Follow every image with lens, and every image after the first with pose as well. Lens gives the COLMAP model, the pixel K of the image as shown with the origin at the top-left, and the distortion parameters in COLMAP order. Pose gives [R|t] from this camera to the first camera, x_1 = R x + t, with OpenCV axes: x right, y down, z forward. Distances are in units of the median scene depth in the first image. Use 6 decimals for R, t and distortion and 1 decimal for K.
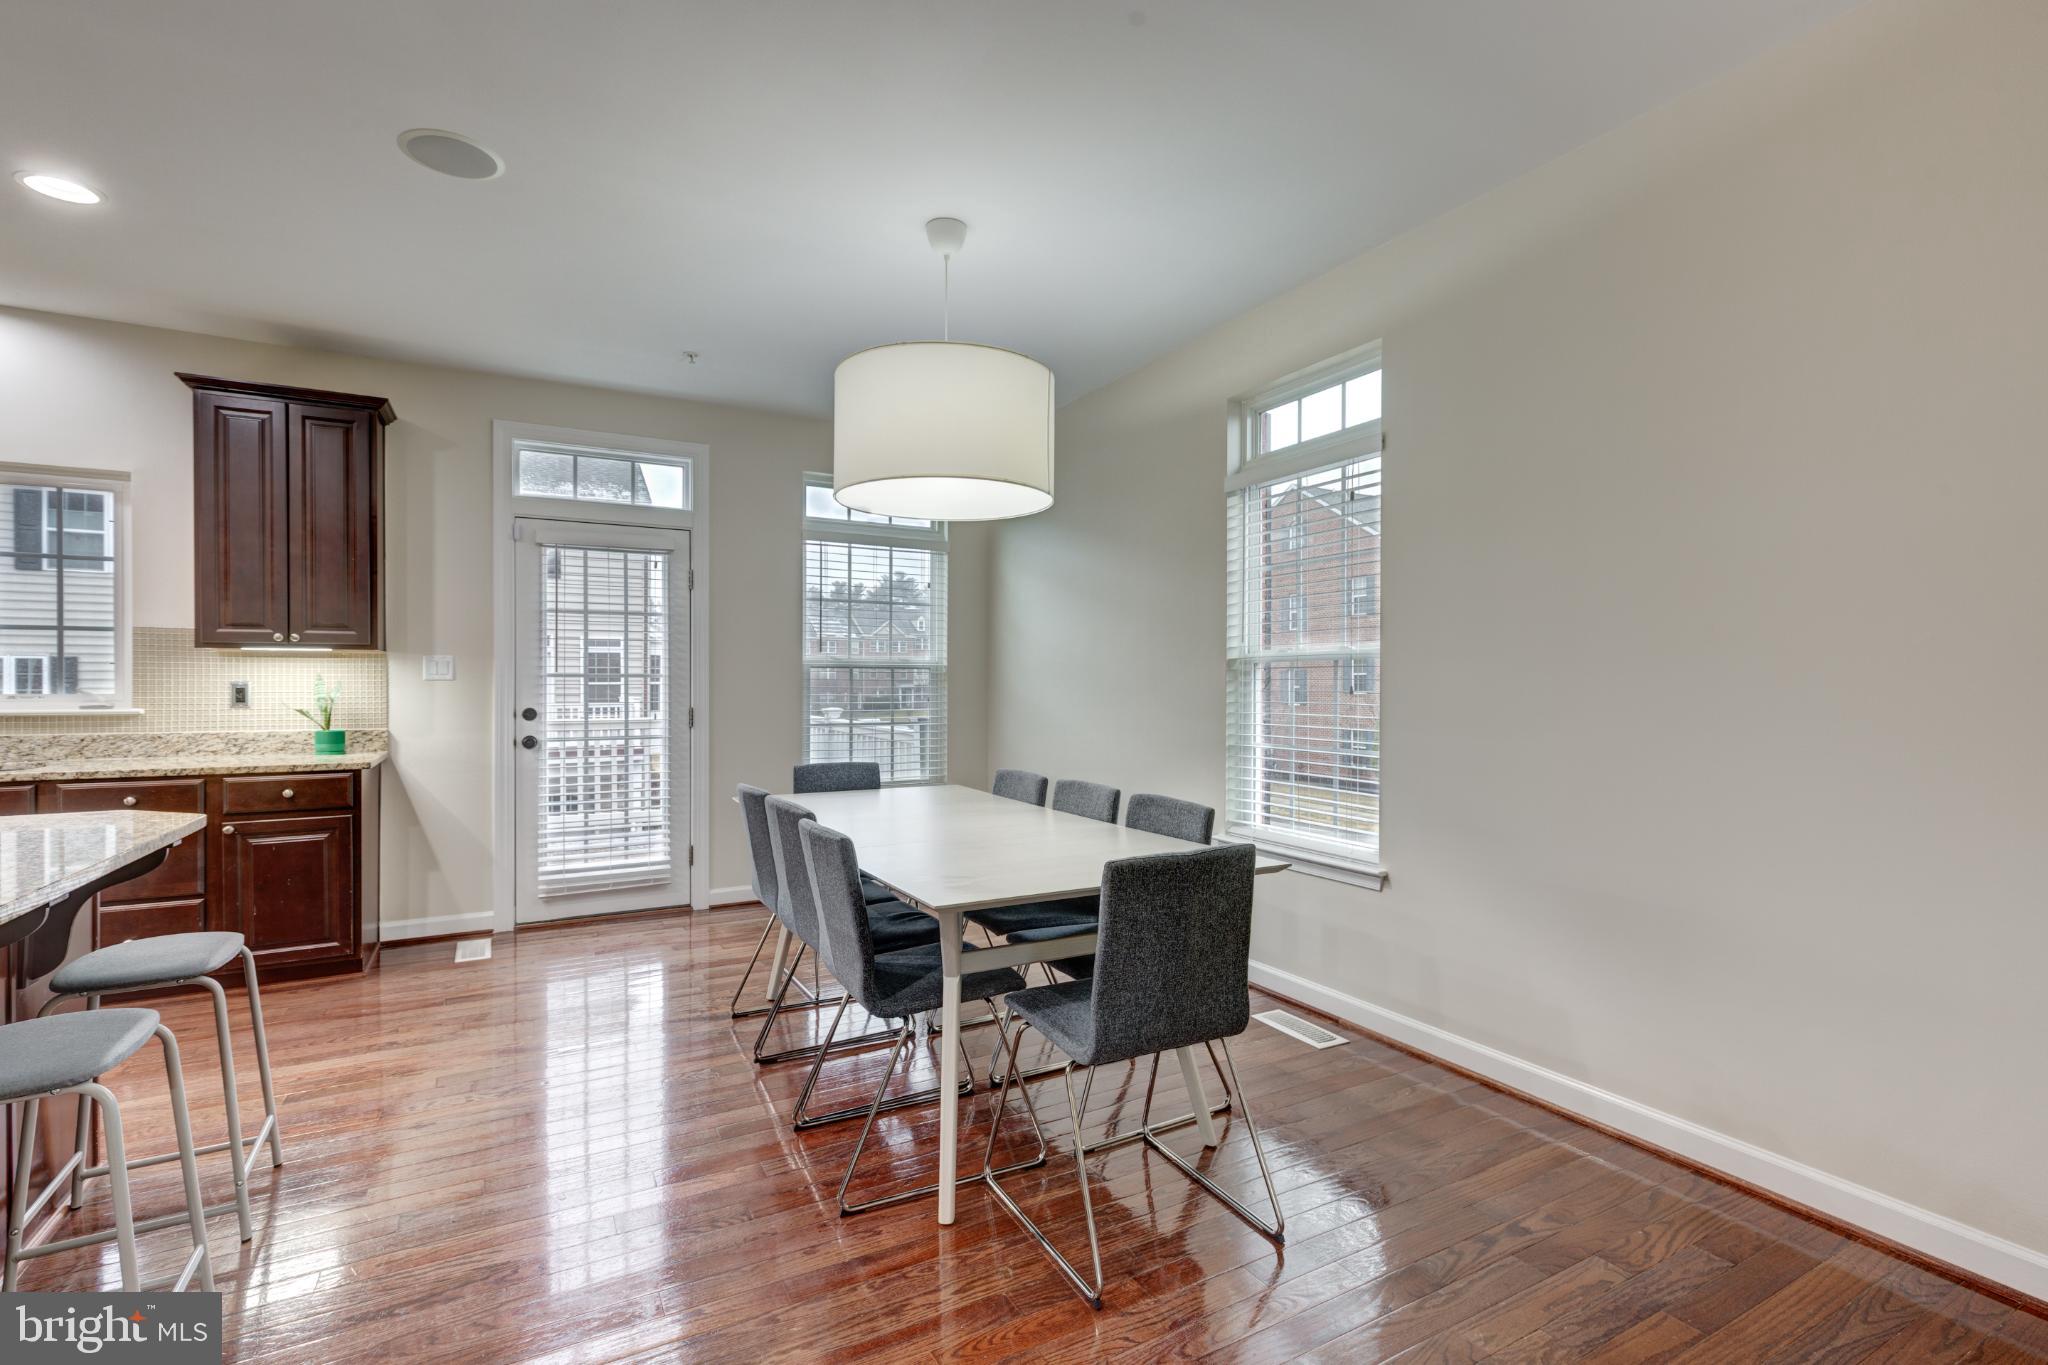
lens RADIAL K [[938.7, 0, 1024.9], [0, 938.7, 691.8], [0, 0, 1]] dist [0.012920, -0.004630]
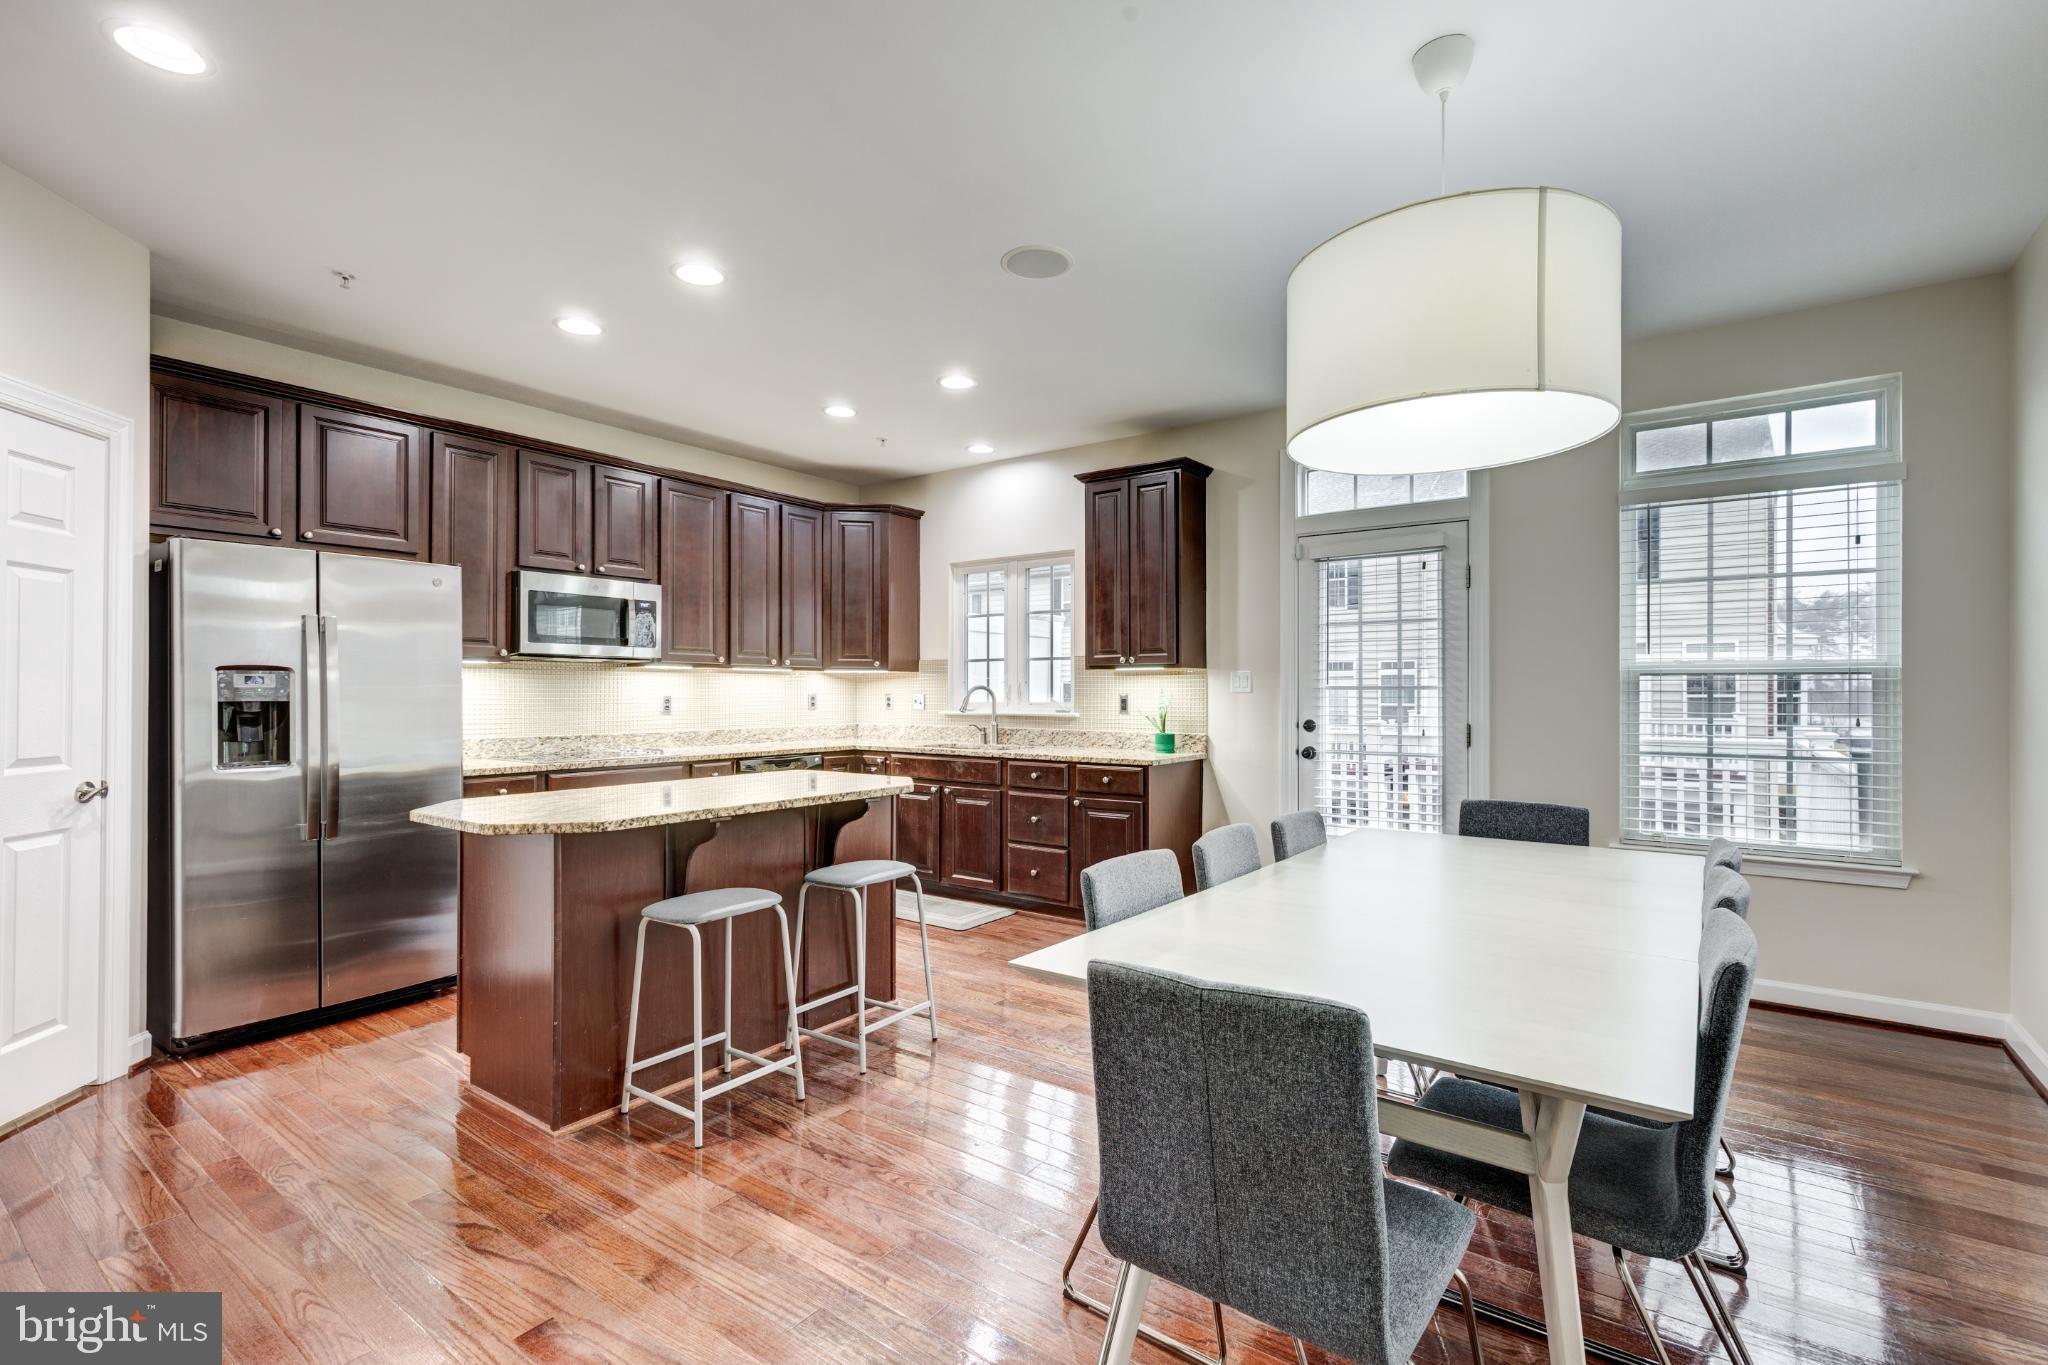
lens RADIAL K [[938.7, 0, 1013.4], [0, 938.7, 689.6], [0, 0, 1]] dist [0.012920, -0.004630]
pose [[0.412526, -0.004497, -0.910935, 0.310350], [-0.009366, 0.999914, -0.009178, -0.003659], [0.910898, 0.012318, 0.412448, 0.311582]]
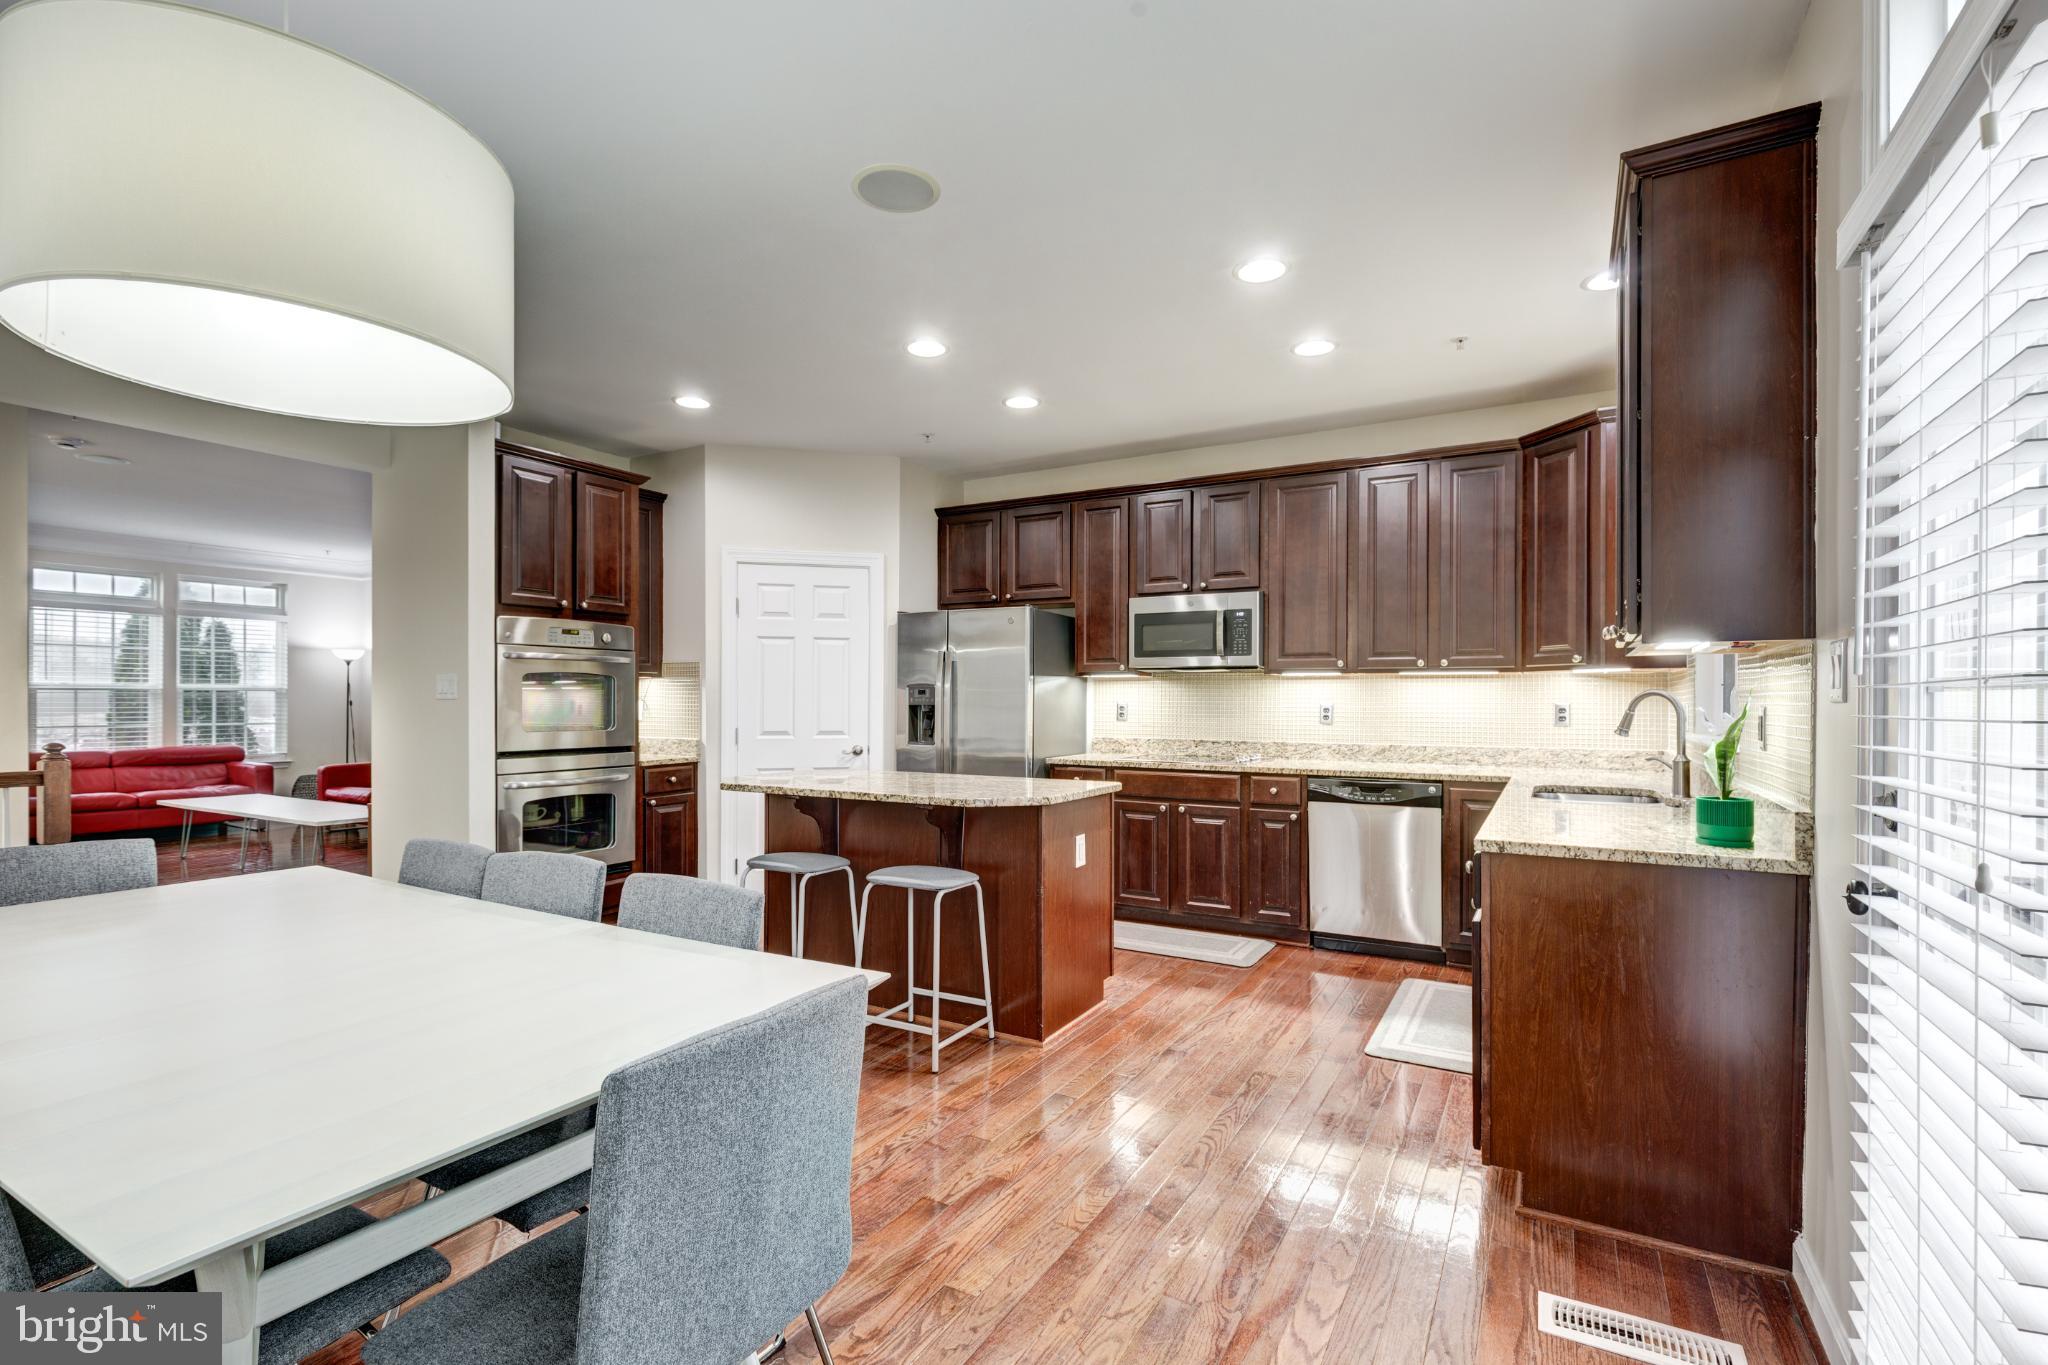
lens RADIAL K [[938.7, 0, 1008.0], [0, 938.7, 686.7], [0, 0, 1]] dist [0.012920, -0.004630]
pose [[-0.865988, -0.015603, -0.499821, -0.142612], [-0.011885, 0.999873, -0.010622, -0.008239], [0.499924, -0.003258, -0.866063, 1.323155]]
